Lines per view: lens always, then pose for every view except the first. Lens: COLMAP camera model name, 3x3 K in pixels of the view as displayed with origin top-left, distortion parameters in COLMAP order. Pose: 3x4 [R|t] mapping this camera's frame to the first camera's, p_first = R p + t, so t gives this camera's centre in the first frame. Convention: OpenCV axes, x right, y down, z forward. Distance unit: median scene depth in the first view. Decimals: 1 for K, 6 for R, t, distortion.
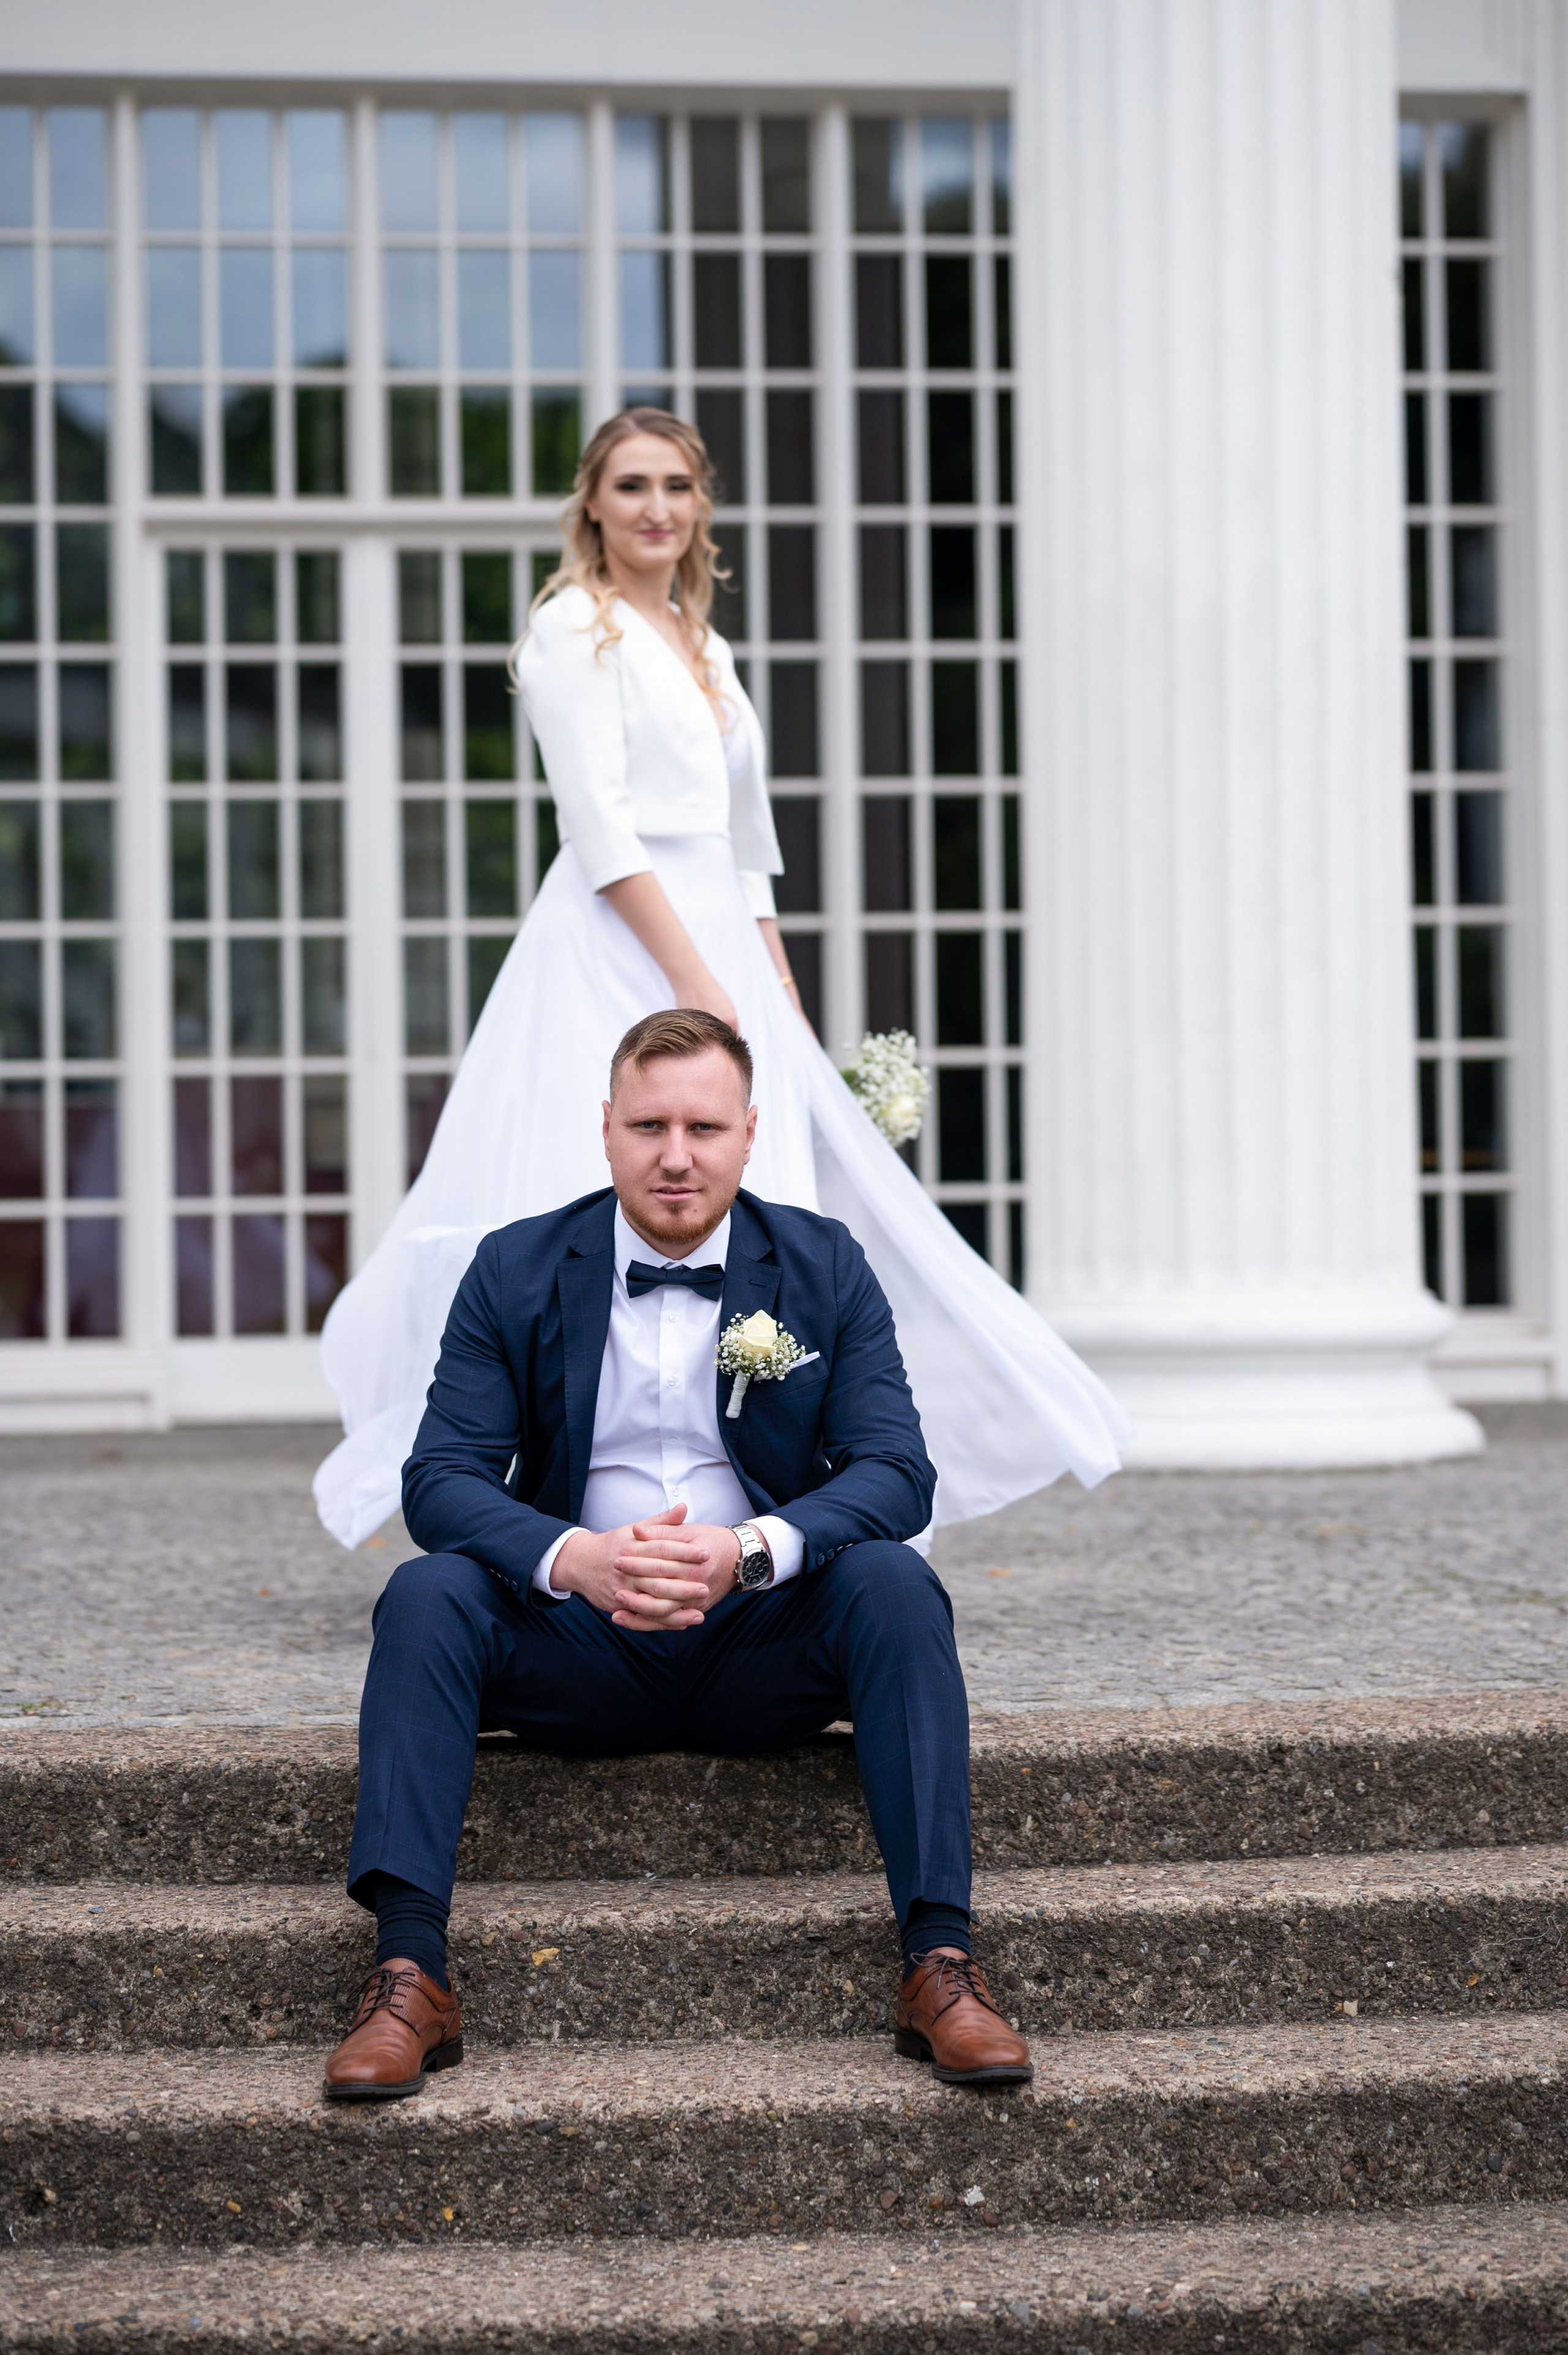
lens RADIAL K [[6057.4, 0, 787.0], [0, 6057.4, 929.9], [0, 0, 1]] dist [-0.186325, 0.527189]
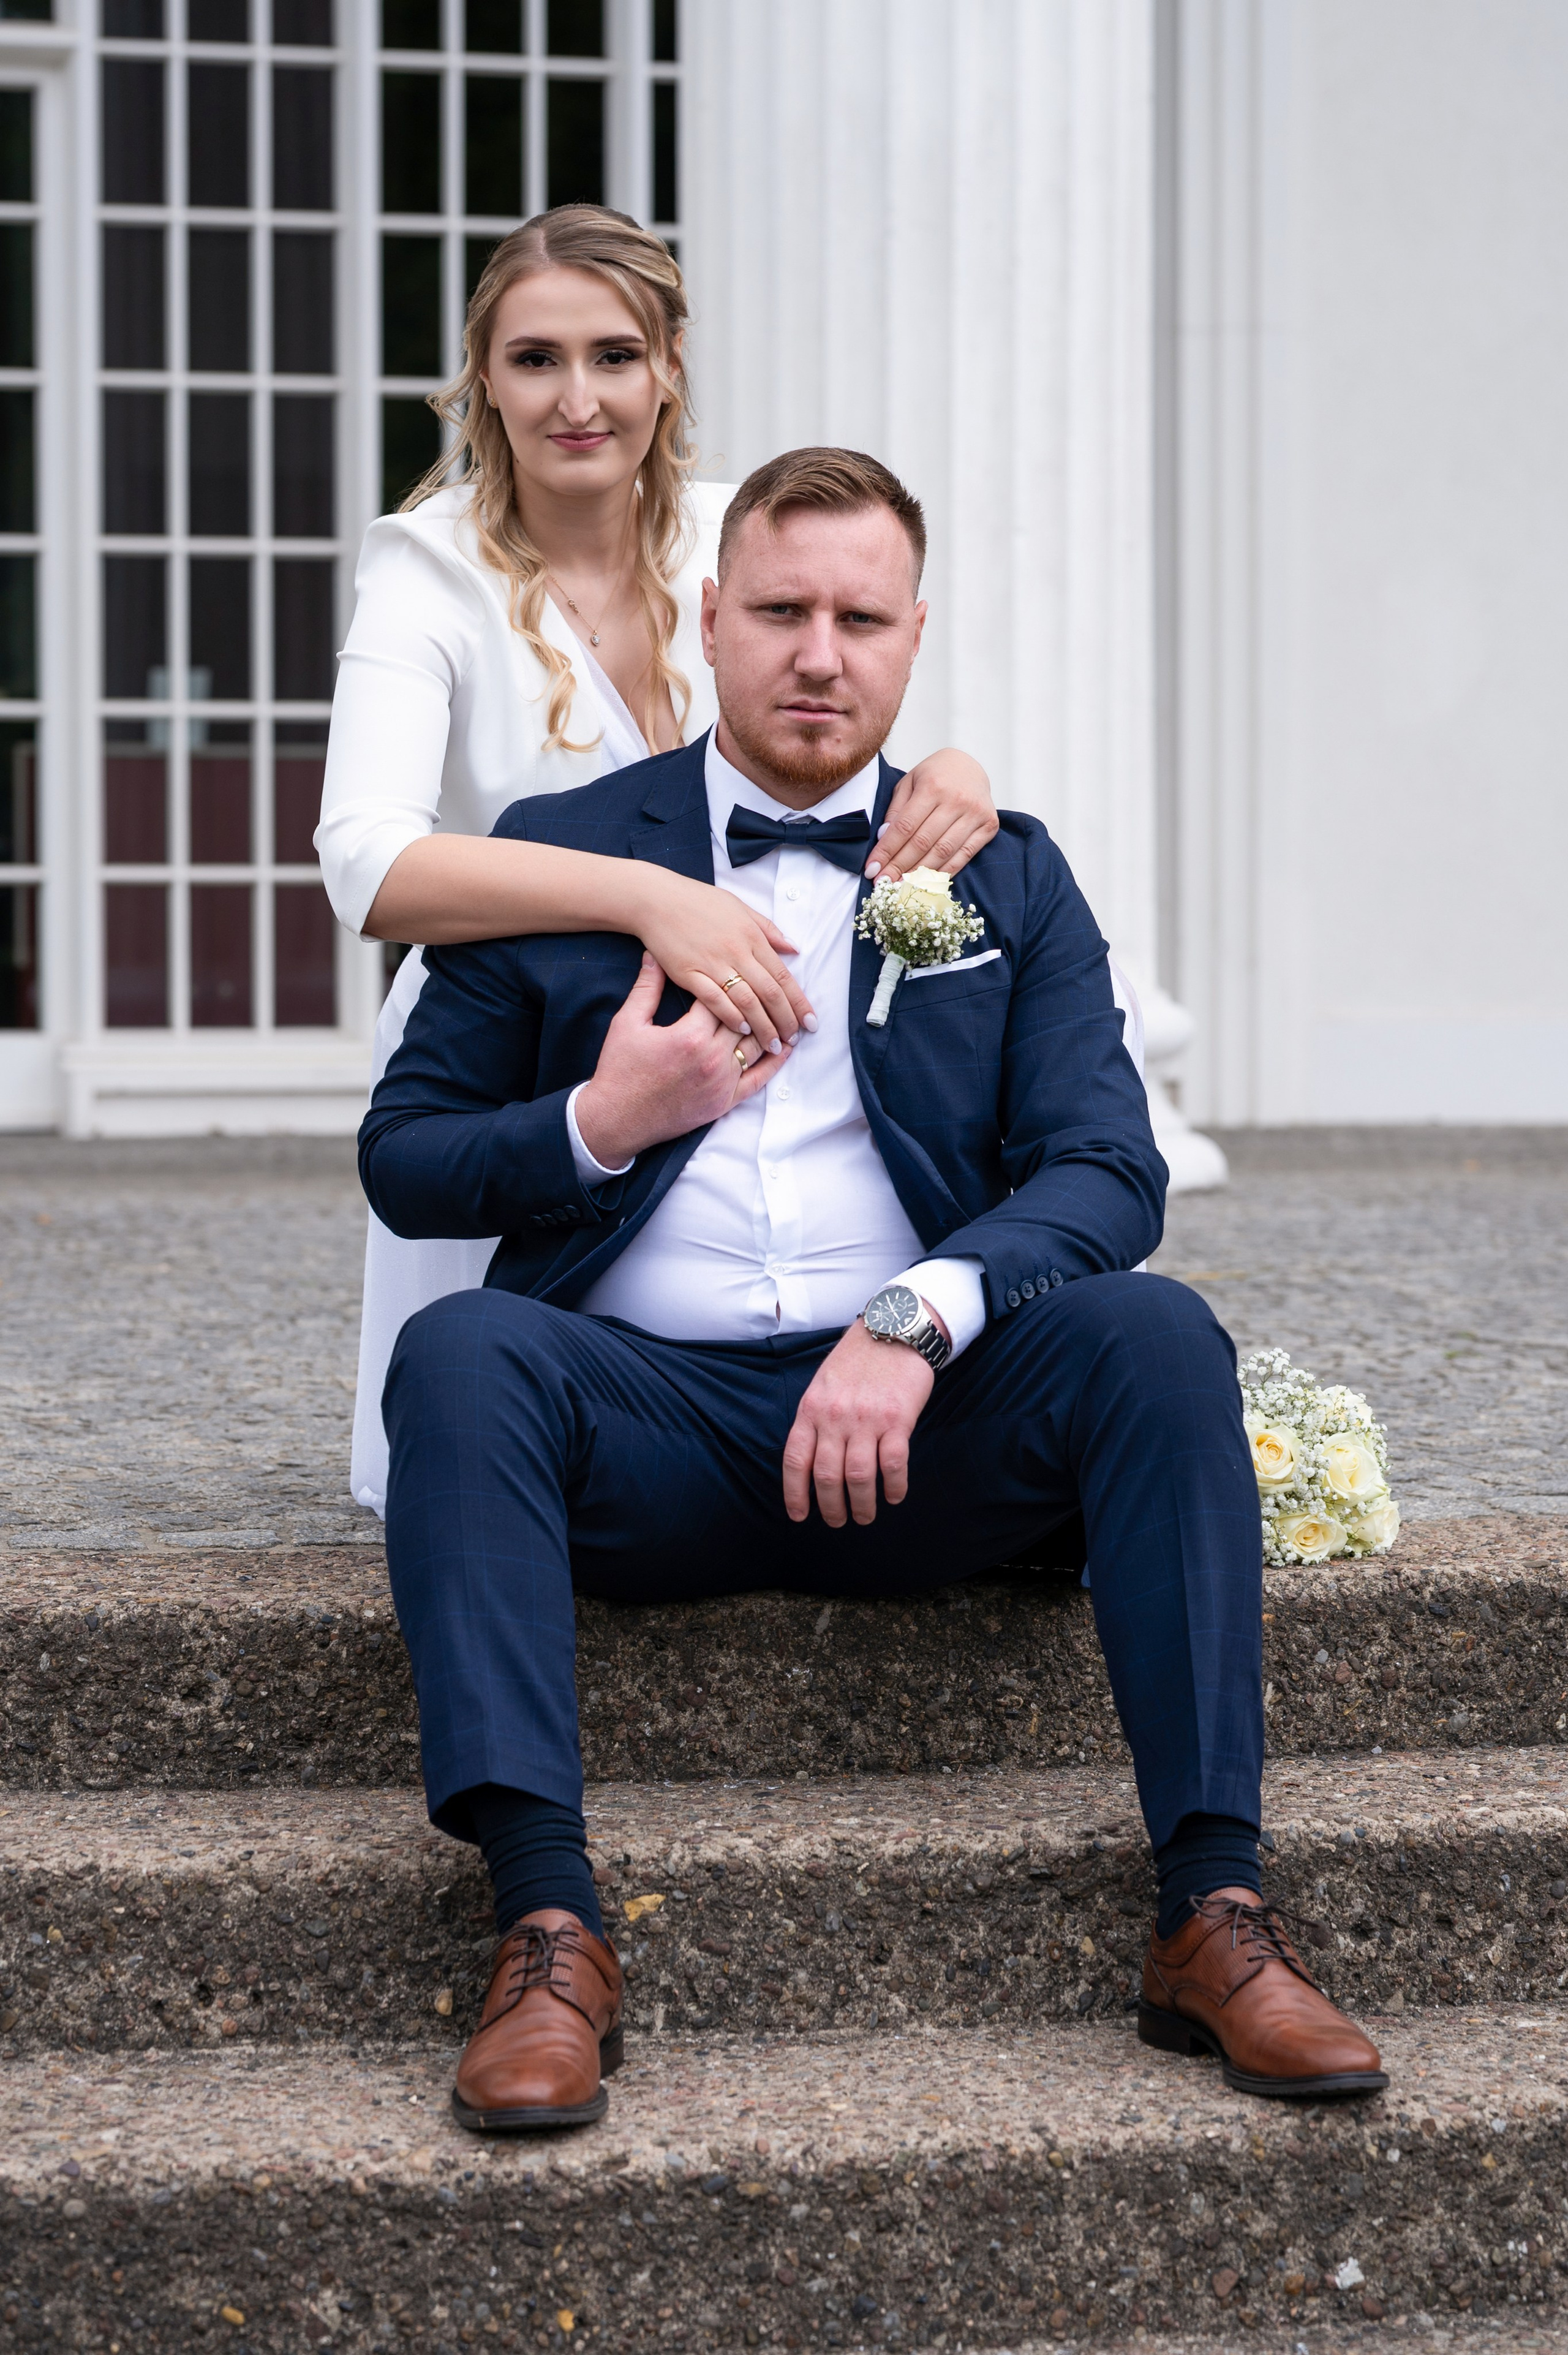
lens RADIAL K [[6057.4, 0, 787.0], [0, 6057.4, 929.9], [0, 0, 1]] dist [-0.186325, 0.527189]
pose [[0.988317, 0.016370, 0.151530, -0.126001], [-0.022768, 0.998917, 0.040579, 0.035581], [-0.150702, -0.043555, 0.987619, 0.345683]]
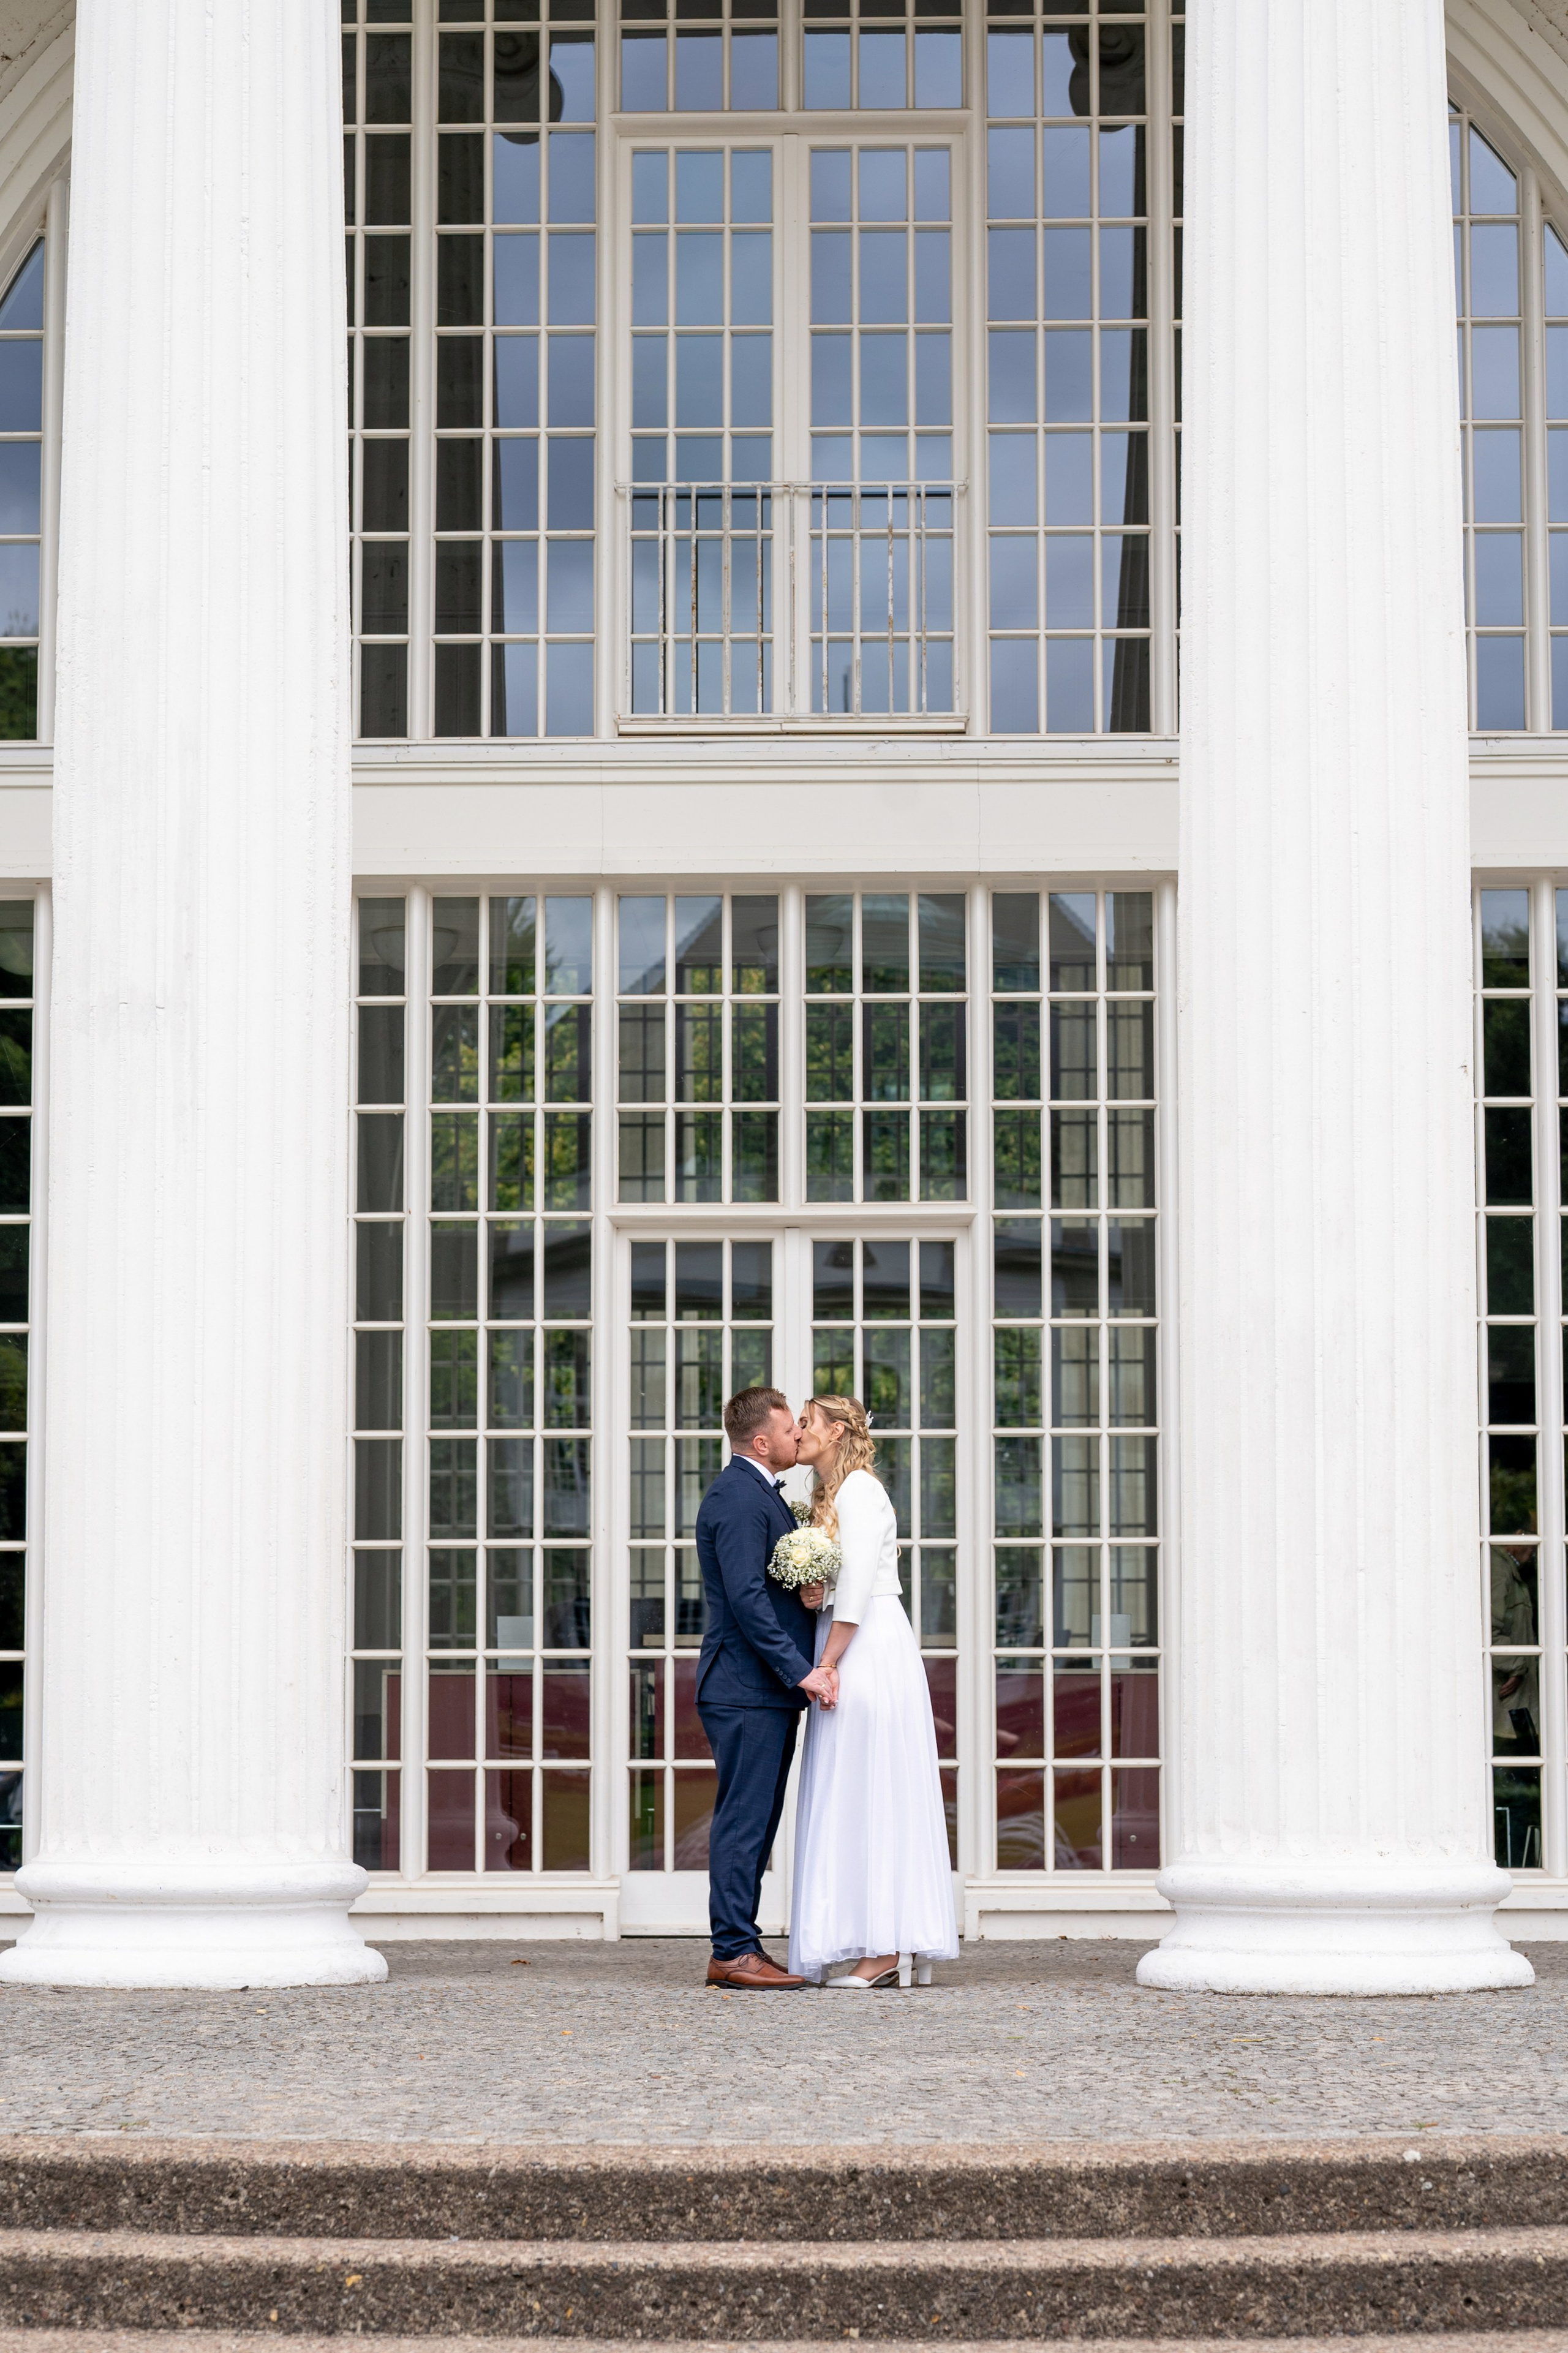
lens RADIAL K [[6504.0, 0, 784.0], [0, 6504.0, 1176.5], [0, 0, 1]] dist [-0.068538, -1.526596]
pose [[0.981242, -0.000157, -0.192778, 0.409413], [-0.006056, 0.999481, -0.031639, -0.072973], [0.192683, 0.032213, 0.980732, -0.701225]]
